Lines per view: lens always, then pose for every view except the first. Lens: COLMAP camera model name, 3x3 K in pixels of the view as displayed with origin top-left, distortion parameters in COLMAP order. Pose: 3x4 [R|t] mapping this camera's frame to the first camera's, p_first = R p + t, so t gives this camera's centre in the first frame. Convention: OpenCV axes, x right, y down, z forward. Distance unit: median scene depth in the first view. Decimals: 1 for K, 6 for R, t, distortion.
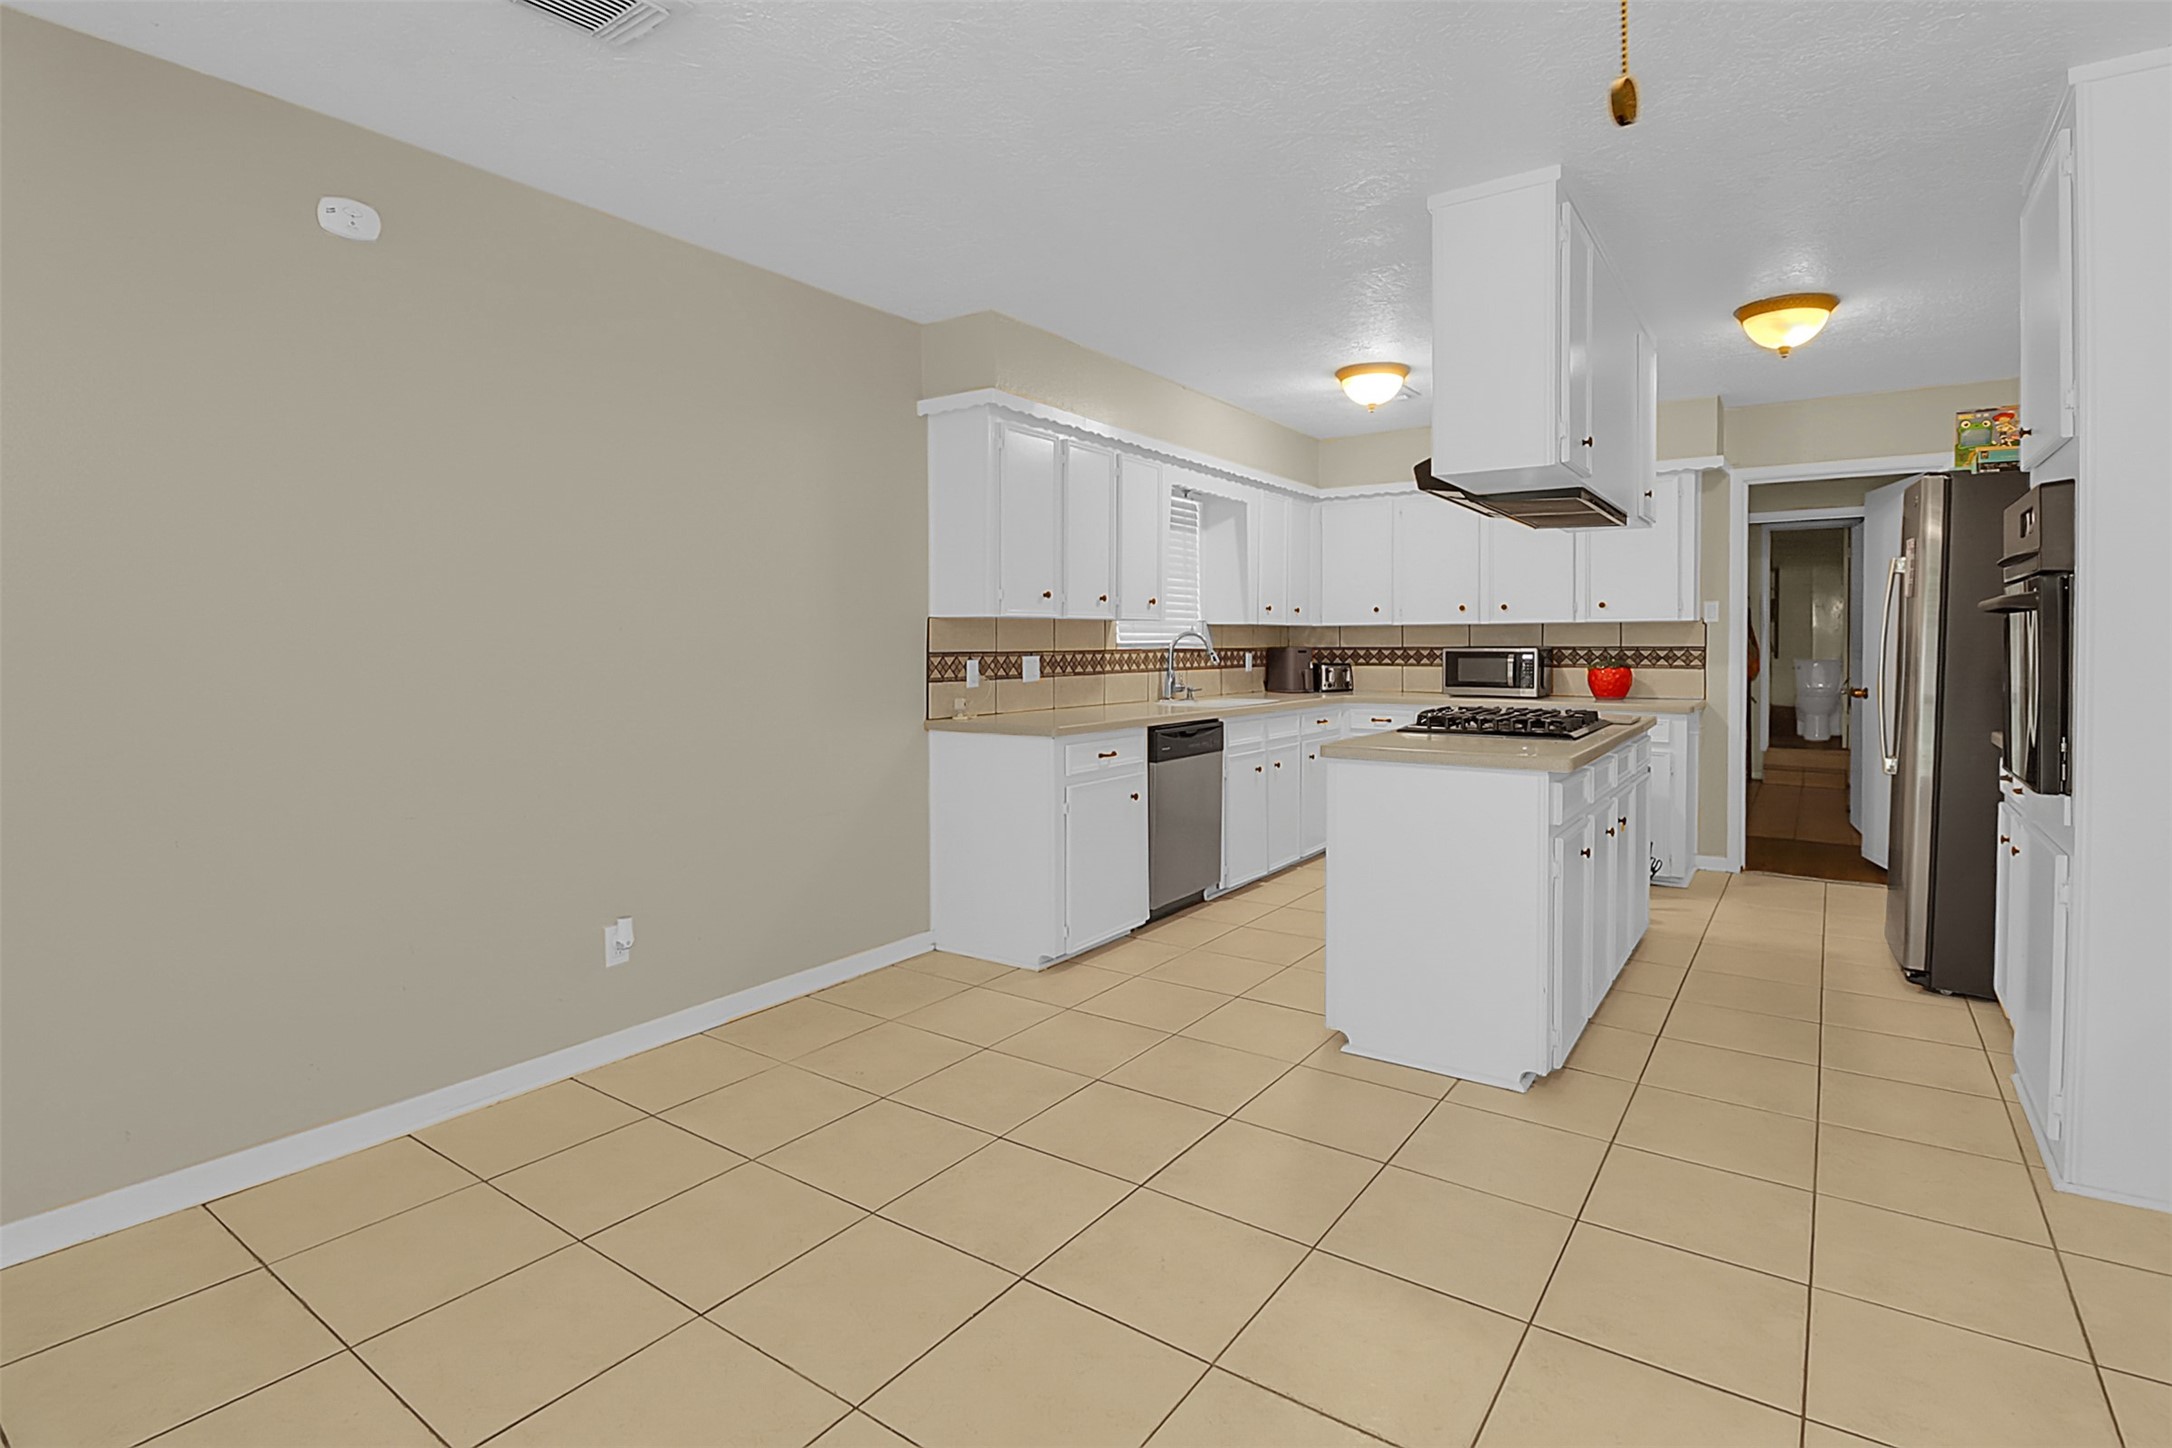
lens RADIAL K [[1045.8, 0, 1087.3], [0, 1045.8, 642.3], [0, 0, 1]] dist [-0.007650, -0.003227]
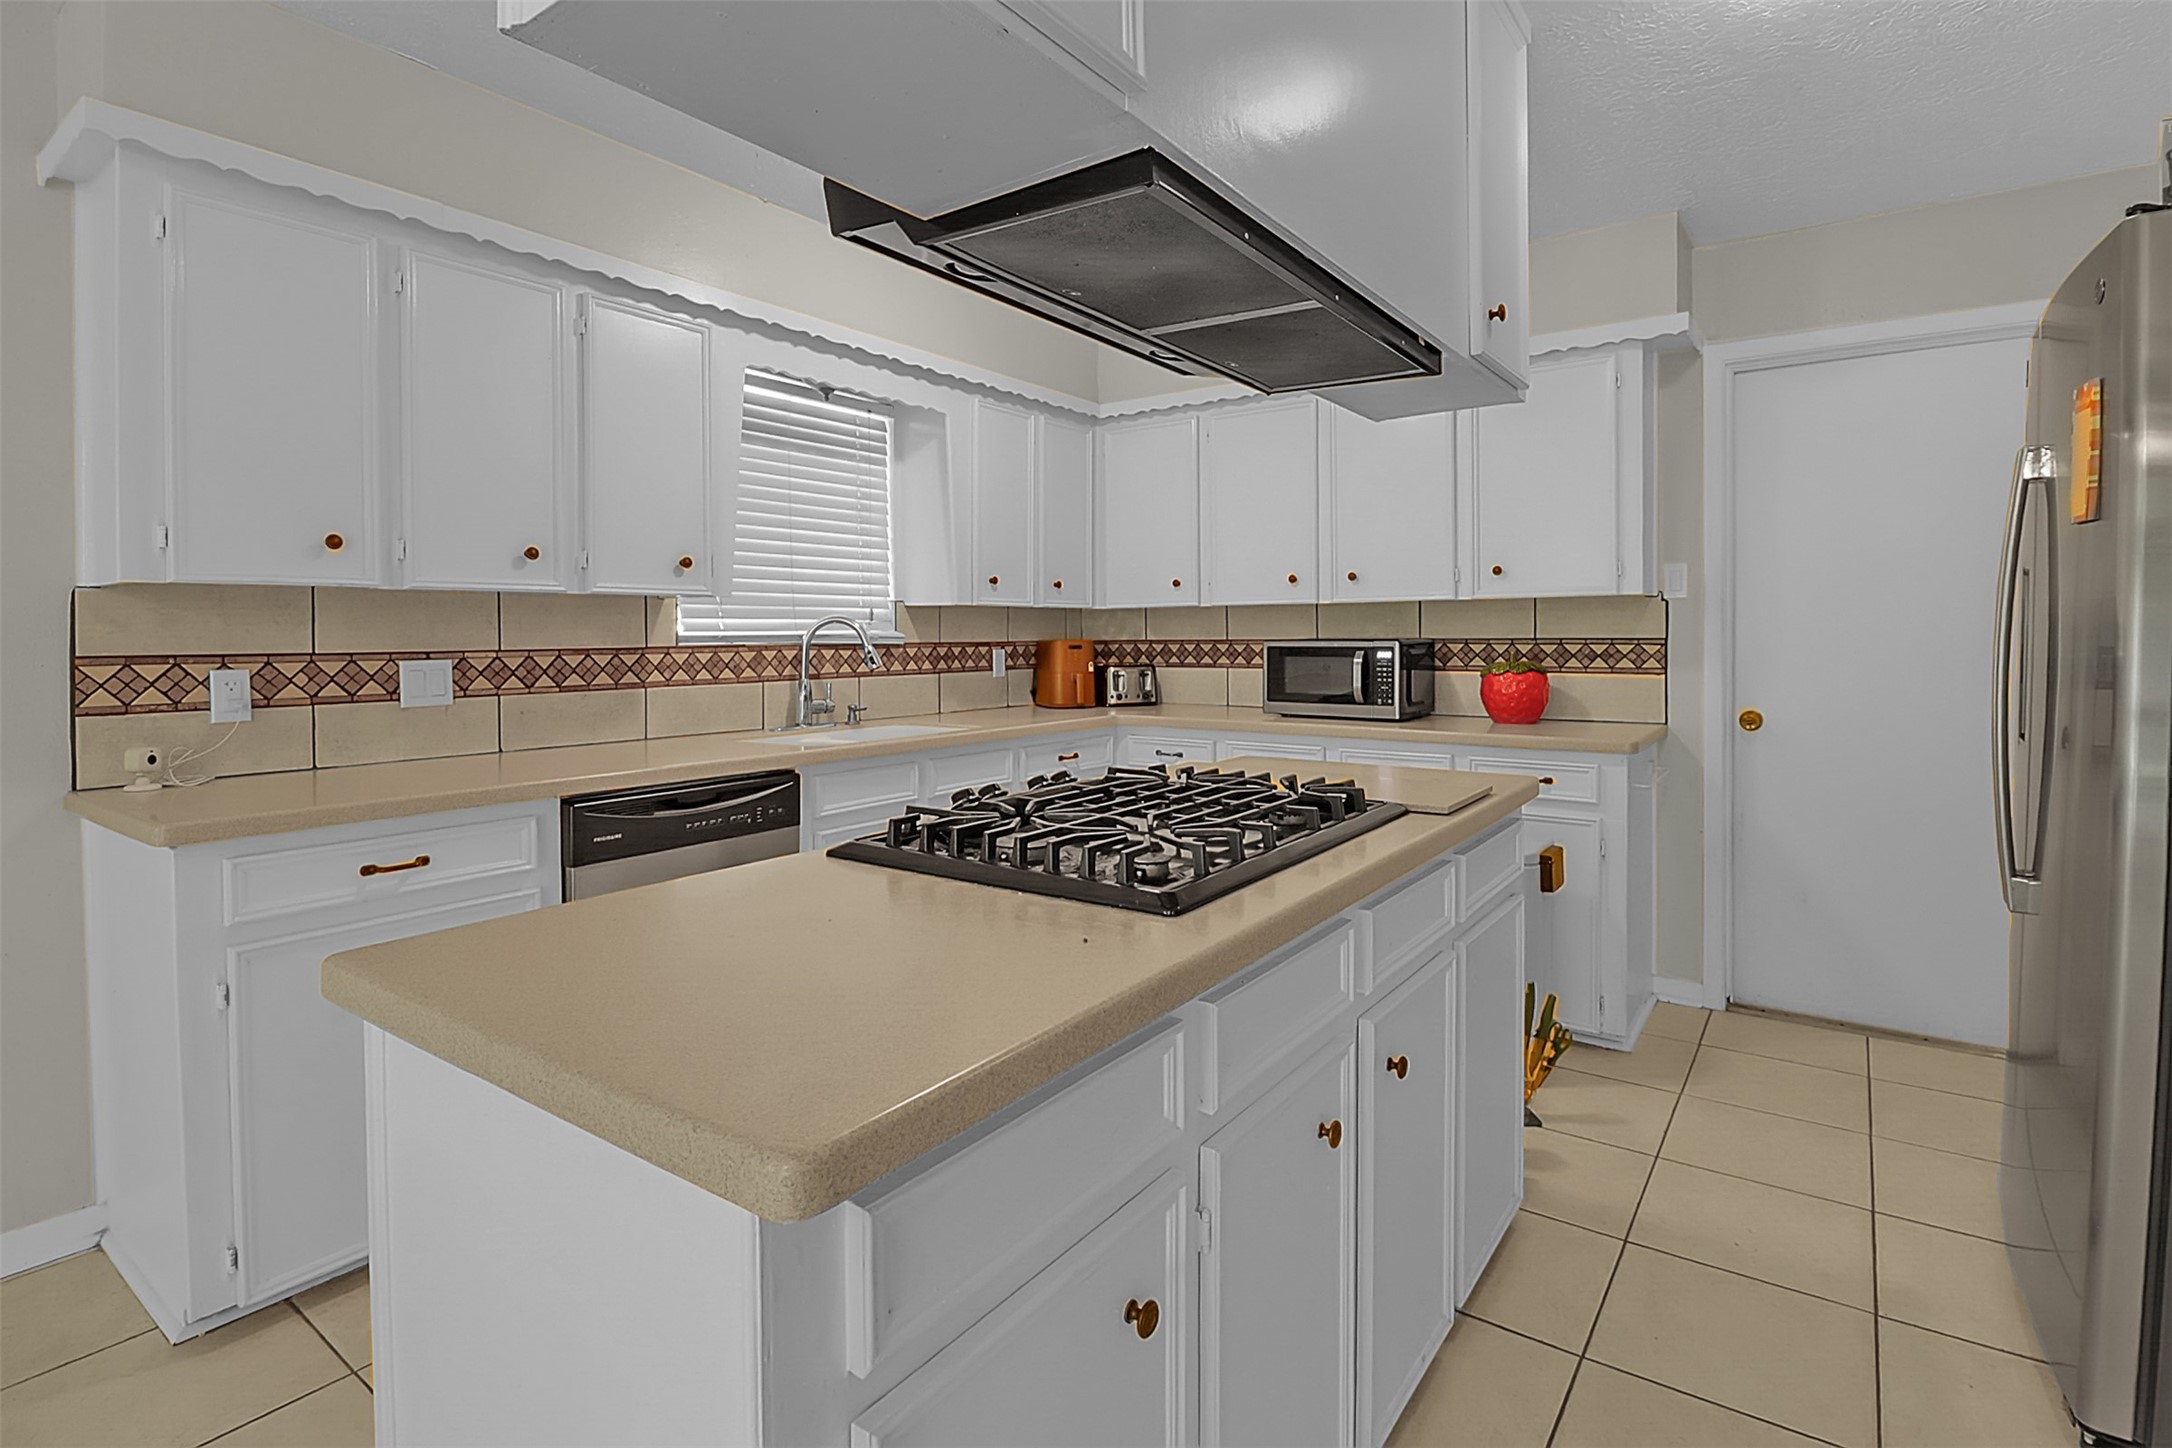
lens RADIAL K [[1045.8, 0, 1105.8], [0, 1045.8, 626.9], [0, 0, 1]] dist [-0.007650, -0.003227]
pose [[0.999990, -0.003405, 0.002935, 0.258086], [0.003421, 0.999979, -0.005522, 0.000050], [-0.002916, 0.005532, 0.999980, 0.382127]]
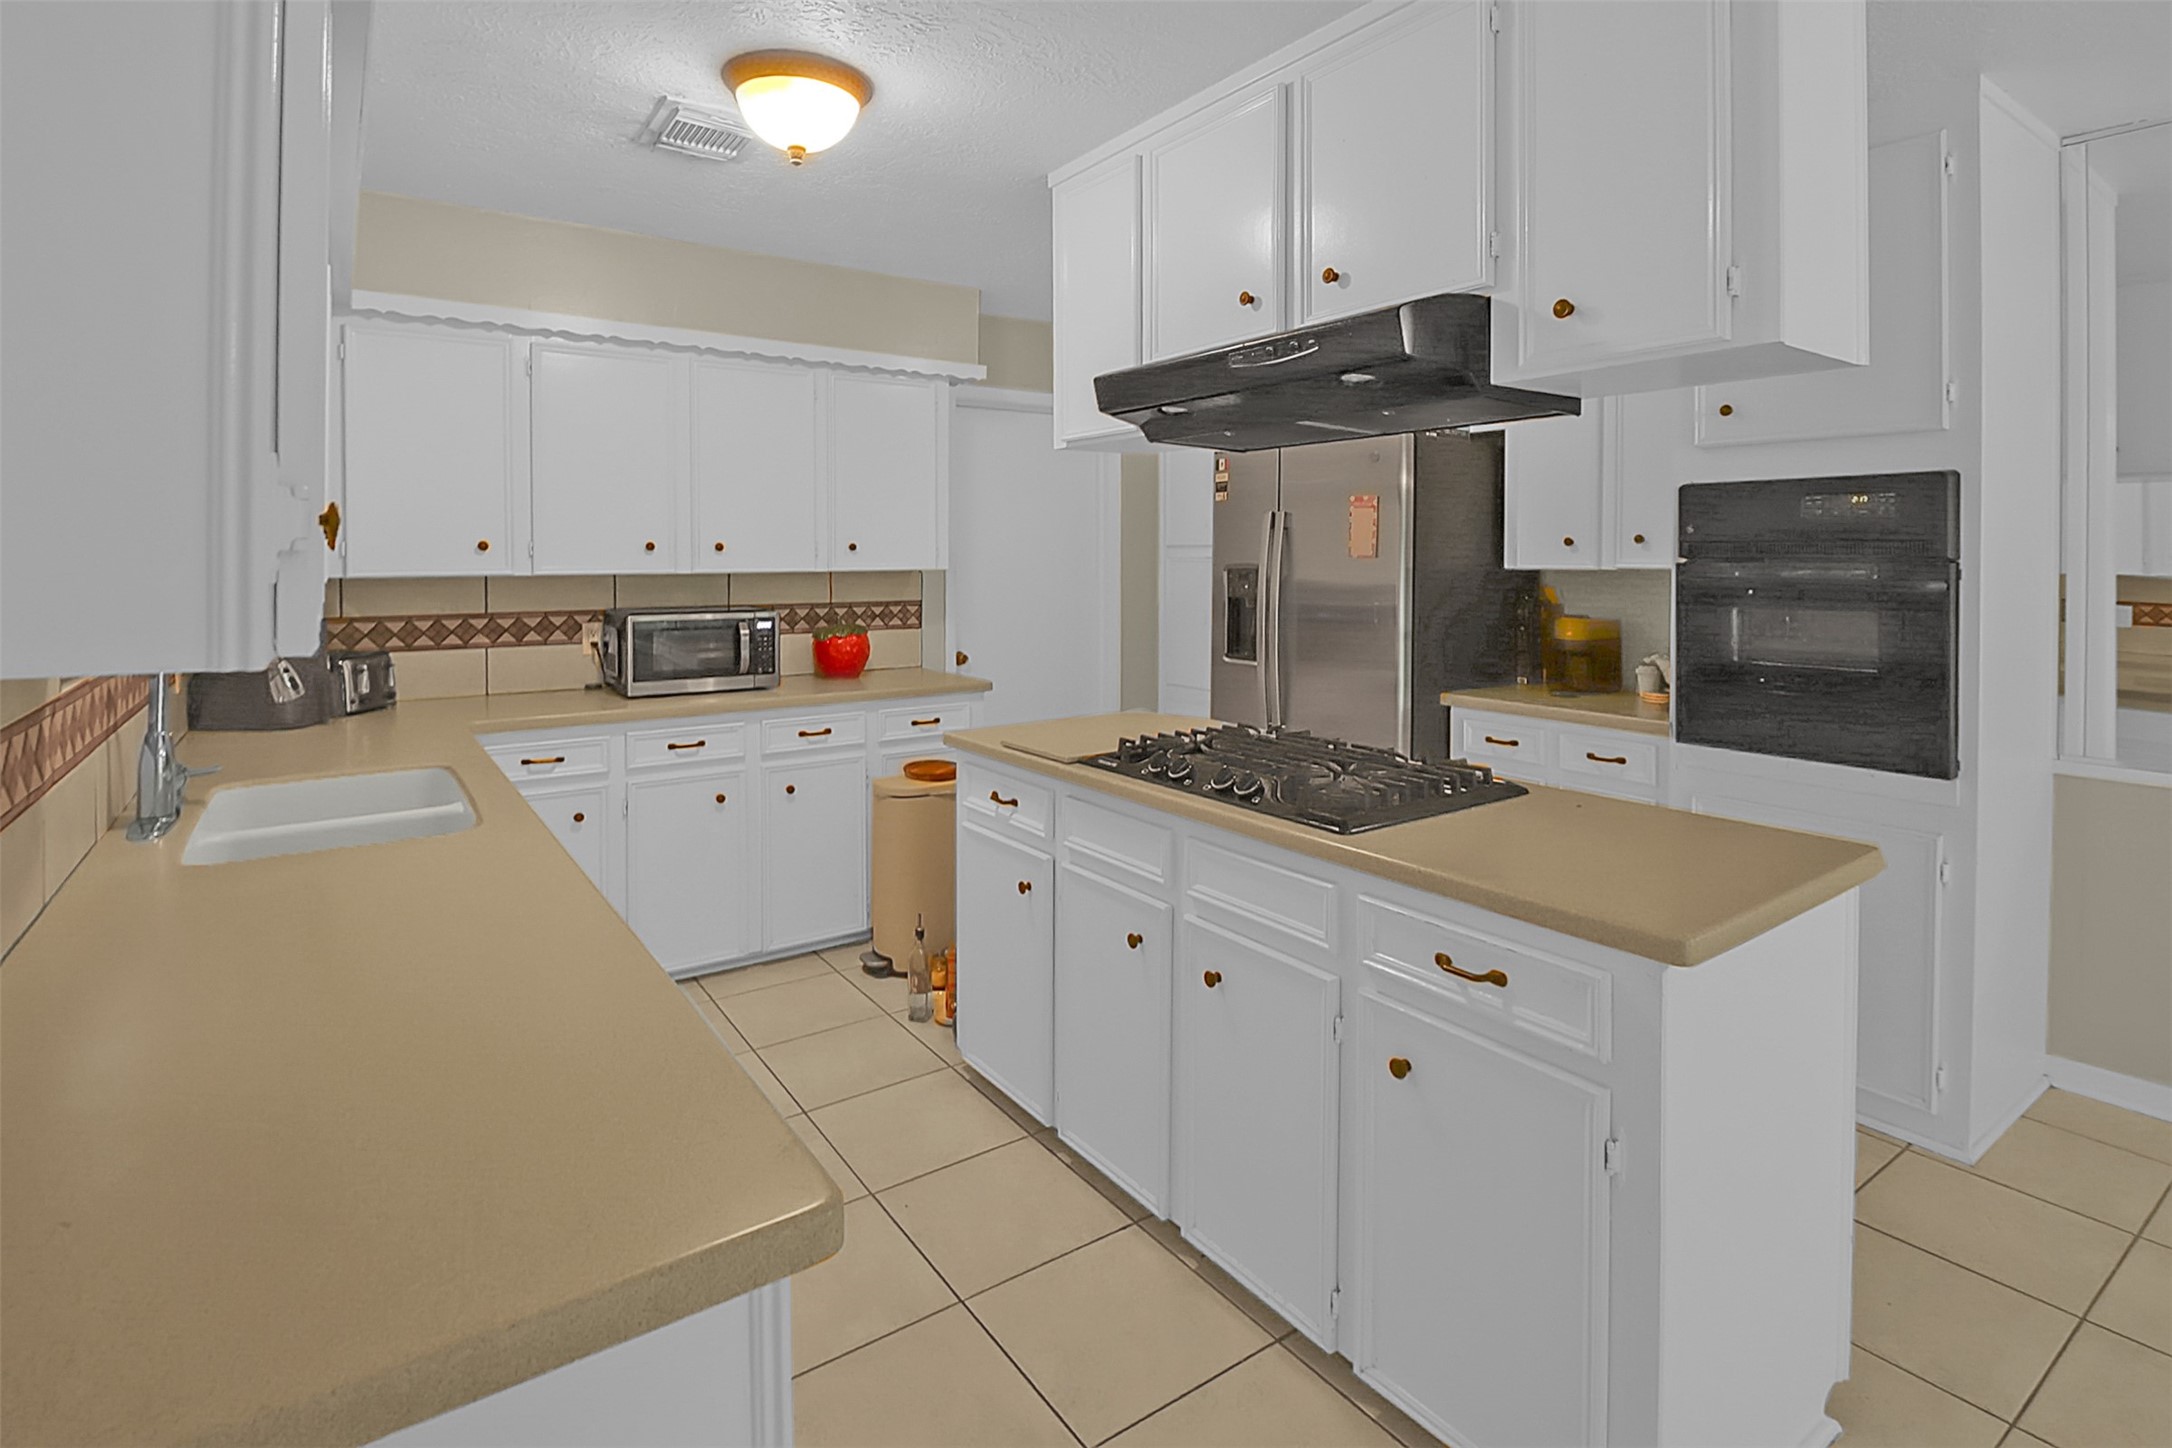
lens RADIAL K [[1045.8, 0, 1068.2], [0, 1045.8, 567.5], [0, 0, 1]] dist [-0.007650, -0.003227]
pose [[0.328528, -0.008795, 0.944453, -0.132919], [-0.000509, 0.999955, 0.009489, -0.028647], [-0.944494, -0.003599, 0.328509, 0.620798]]
